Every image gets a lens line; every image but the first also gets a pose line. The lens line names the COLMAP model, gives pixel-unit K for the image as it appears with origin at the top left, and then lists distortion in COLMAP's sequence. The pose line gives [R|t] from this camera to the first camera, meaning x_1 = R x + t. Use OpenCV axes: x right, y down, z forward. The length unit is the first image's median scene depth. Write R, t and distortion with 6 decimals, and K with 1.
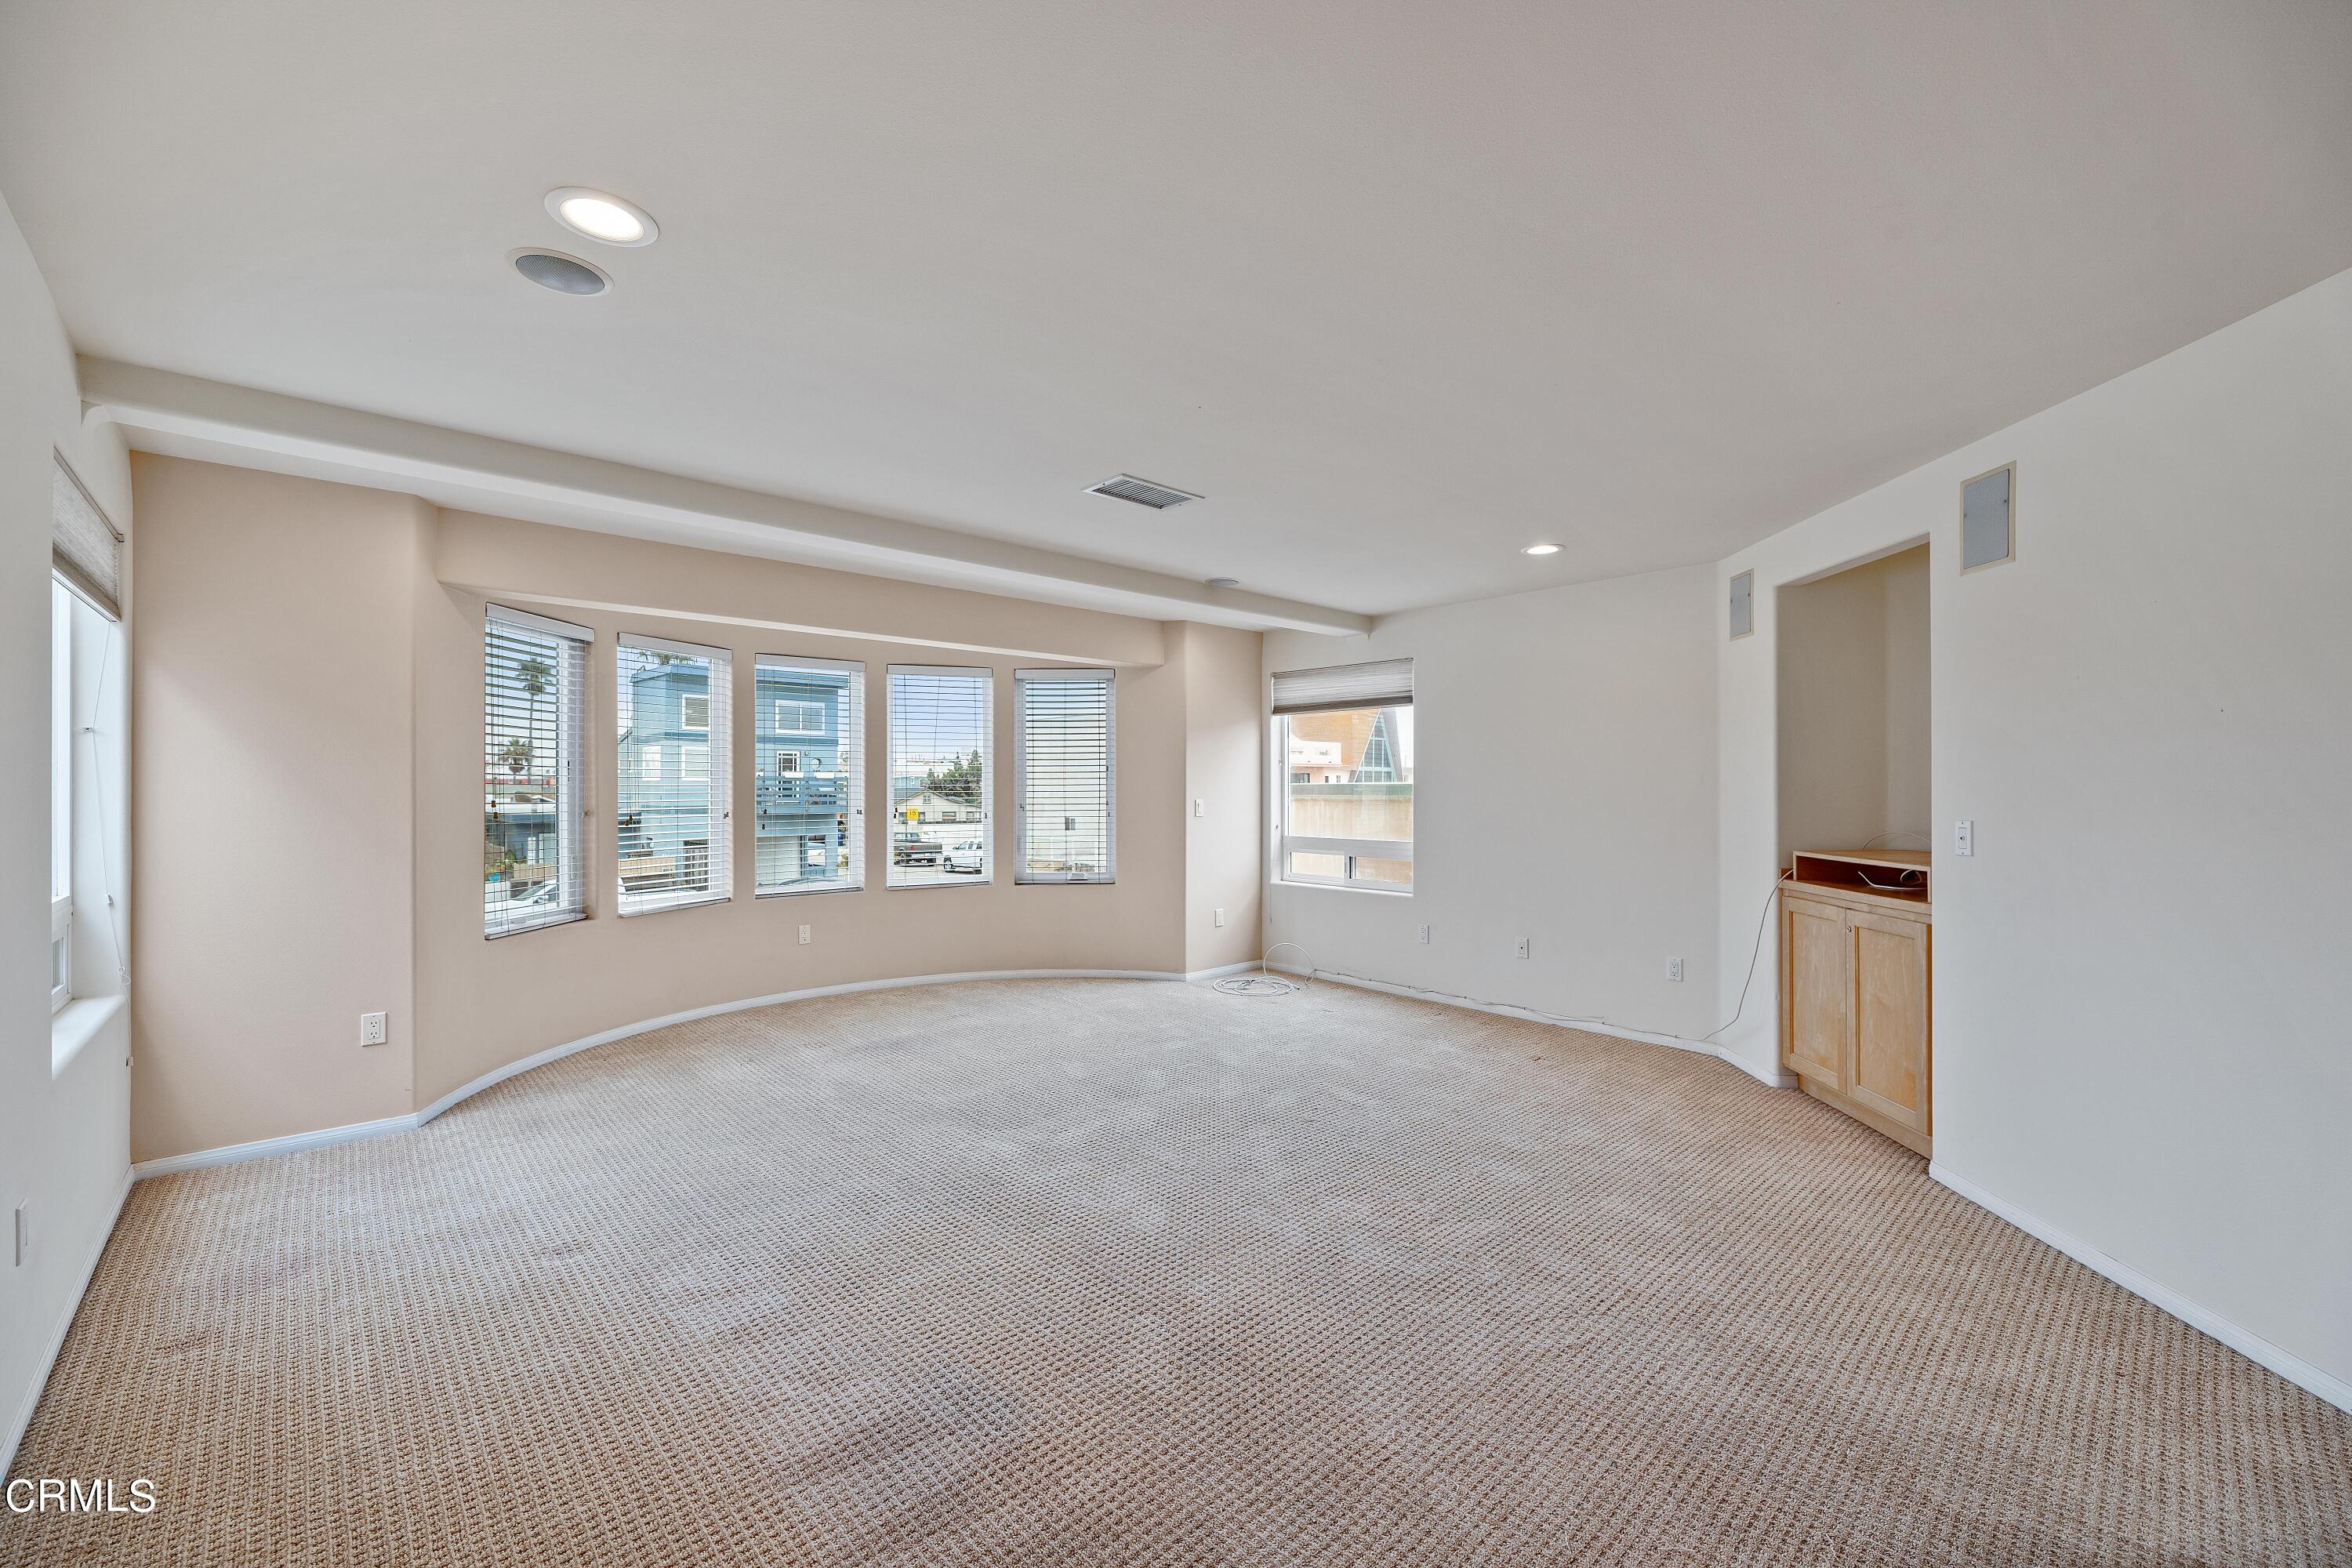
lens RADIAL K [[955.0, 0, 1188.3], [0, 955.0, 784.9], [0, 0, 1]] dist [-0.001172, -0.000285]
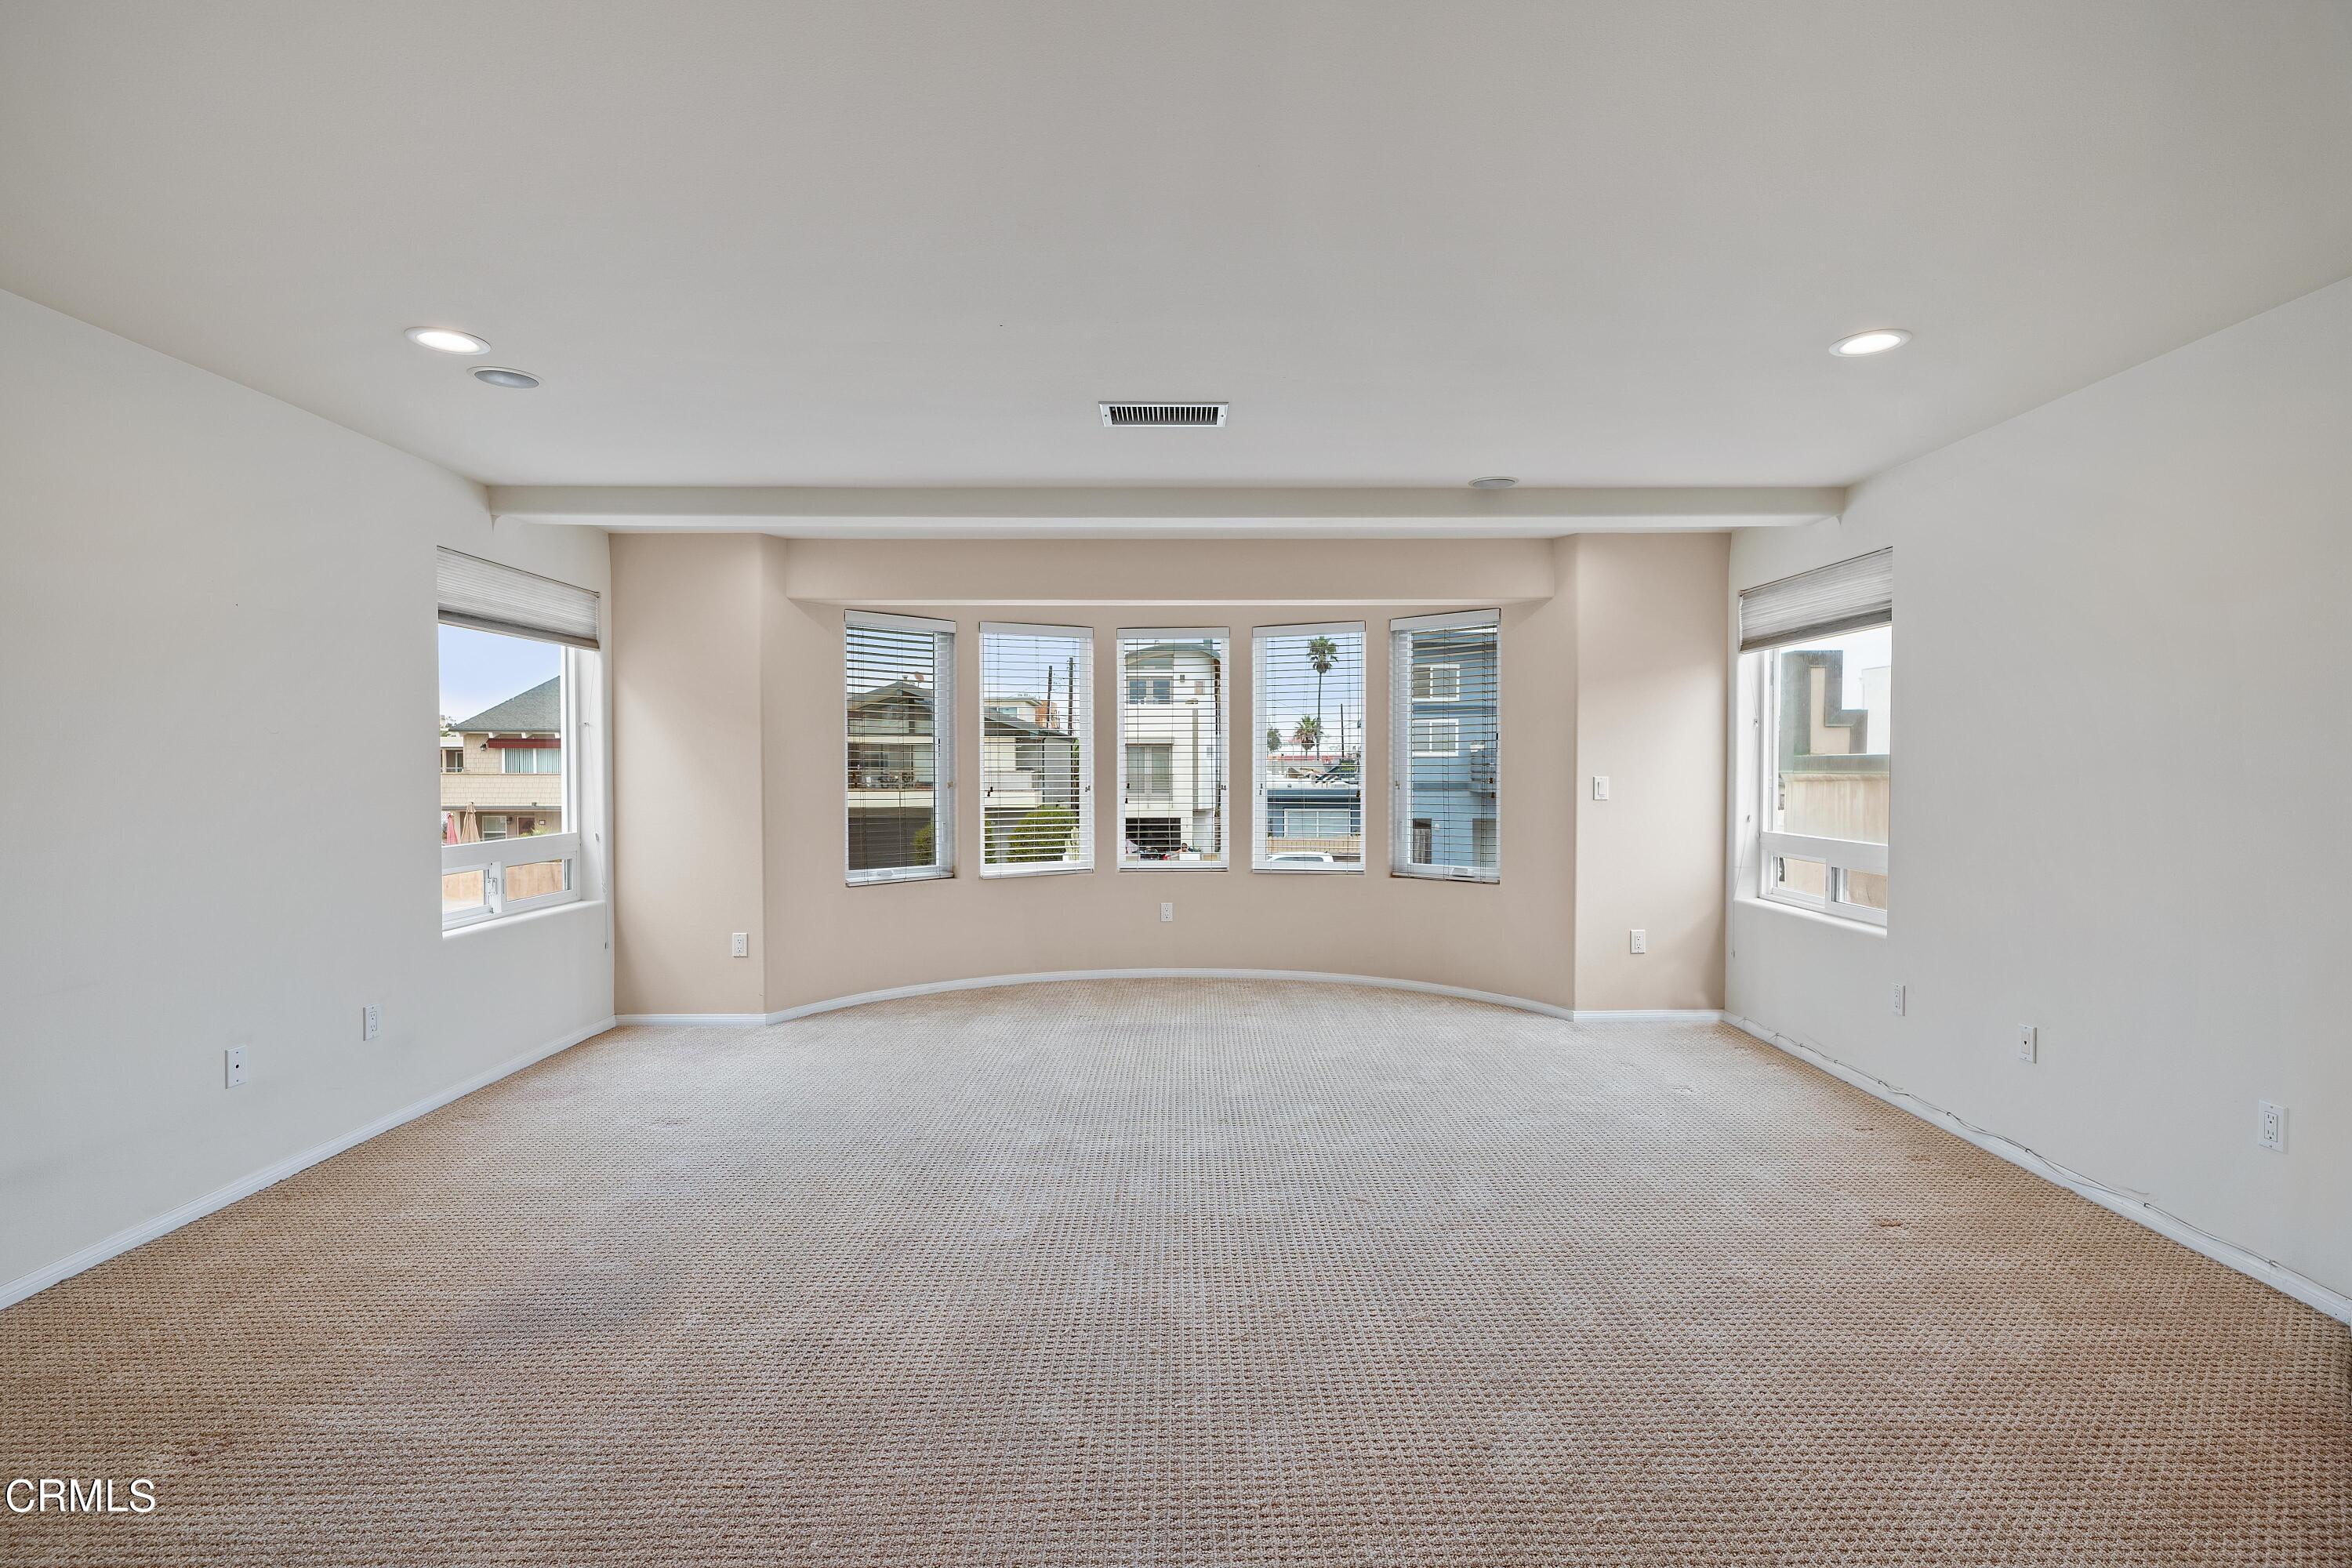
lens RADIAL K [[1133.6, 0, 1191.1], [0, 1133.6, 794.2], [0, 0, 1]] dist [0.001492, 0.000253]
pose [[0.736467, 0.015952, -0.676285, 0.455425], [0.003597, 0.999615, 0.027497, 0.004499], [0.676464, -0.022683, 0.736126, 0.186091]]
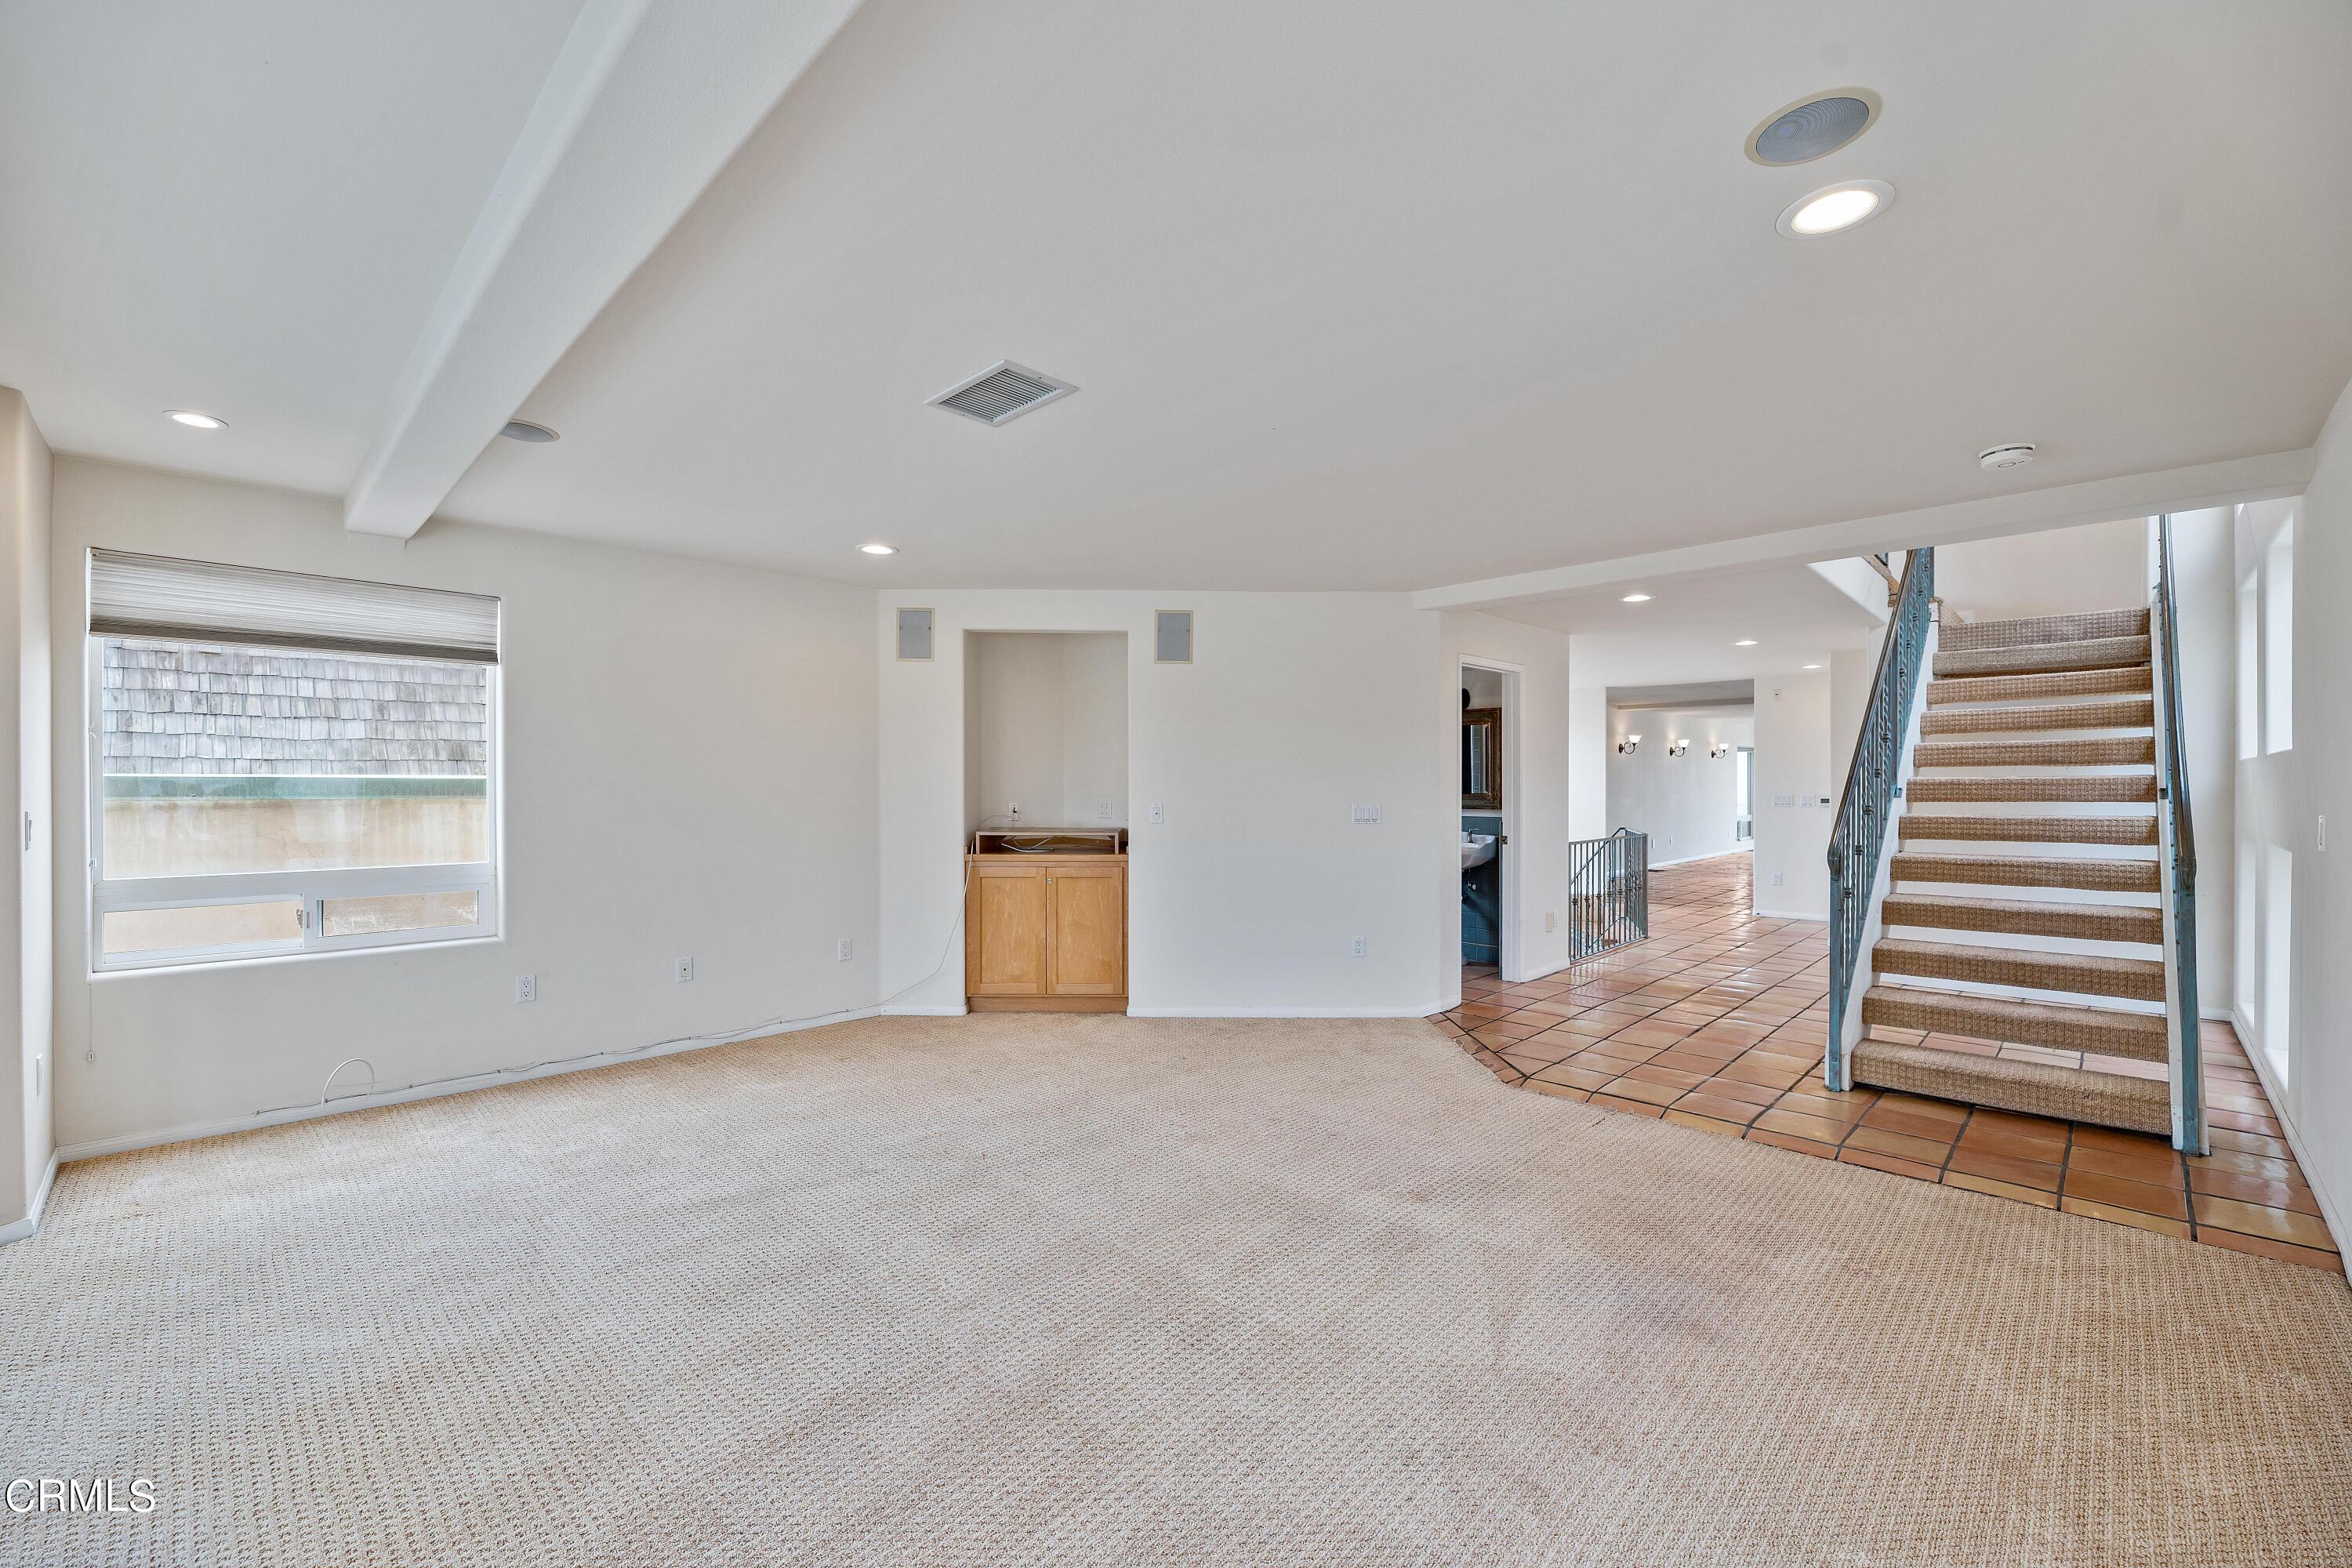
lens RADIAL K [[955.0, 0, 1188.3], [0, 955.0, 784.9], [0, 0, 1]] dist [-0.001172, -0.000285]
pose [[-0.065745, 0.000796, 0.997836, -0.563716], [-0.002389, 0.999997, -0.000955, 0.003692], [-0.997834, -0.002447, -0.065743, 0.626313]]
